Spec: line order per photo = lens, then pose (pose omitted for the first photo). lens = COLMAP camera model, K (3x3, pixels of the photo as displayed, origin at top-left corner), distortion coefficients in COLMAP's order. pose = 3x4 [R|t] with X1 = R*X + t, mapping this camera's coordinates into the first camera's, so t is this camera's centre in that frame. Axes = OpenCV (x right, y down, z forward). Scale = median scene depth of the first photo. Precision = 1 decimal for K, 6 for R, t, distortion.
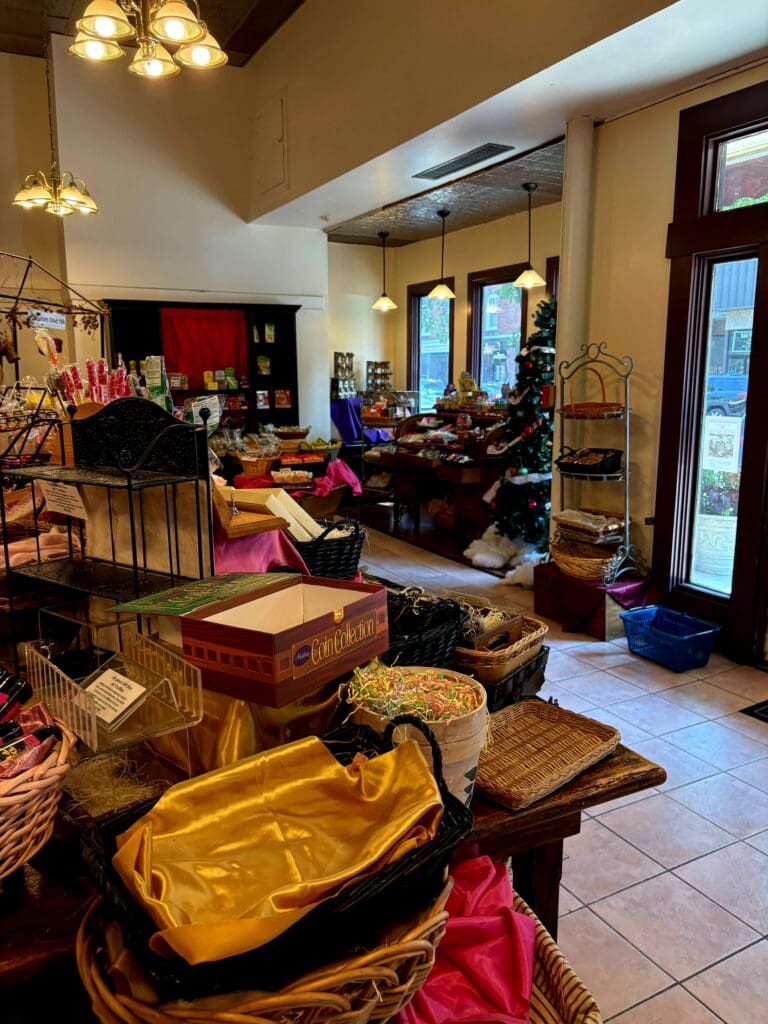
lens RADIAL K [[774.1, 0, 384.0], [0, 774.1, 512.0], [0, 0, 1]] dist [0.039660, -0.068676]
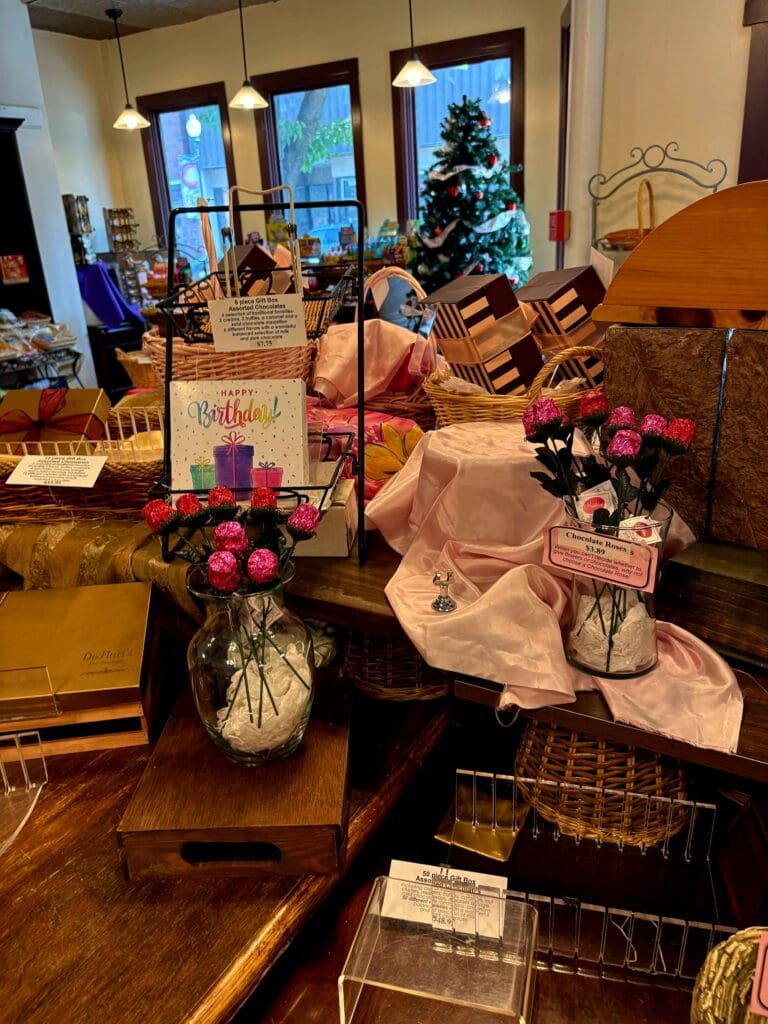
lens RADIAL K [[788.3, 0, 384.0], [0, 788.3, 512.0], [0, 0, 1]] dist [0.041800, -0.062458]
pose [[0.854761, -0.220219, 0.469987, -1.056842], [0.142869, 0.970373, 0.194848, -0.148517], [-0.498971, -0.099402, 0.860899, 1.109160]]
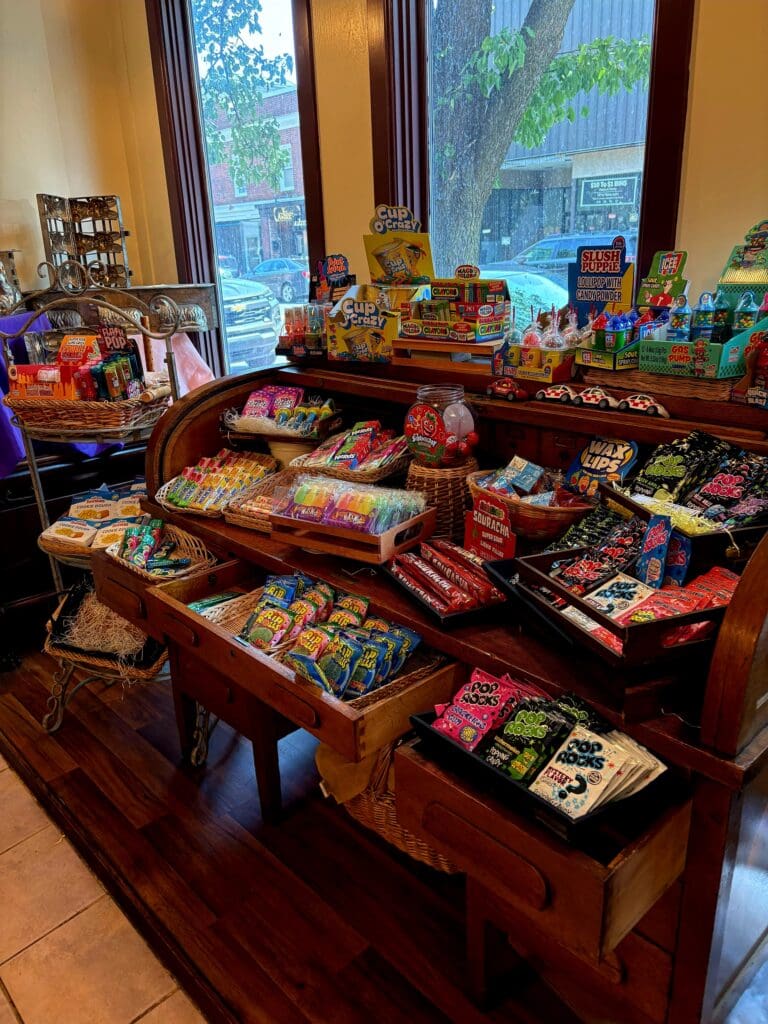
lens RADIAL K [[768.4, 0, 364.8], [0, 768.4, 522.0], [0, 0, 1]] dist [0.026058, -0.040983]
pose [[0.970220, -0.115629, 0.212846, 0.127290], [0.079064, 0.981753, 0.172943, -0.546450], [-0.228959, -0.150965, 0.961659, 3.301346]]
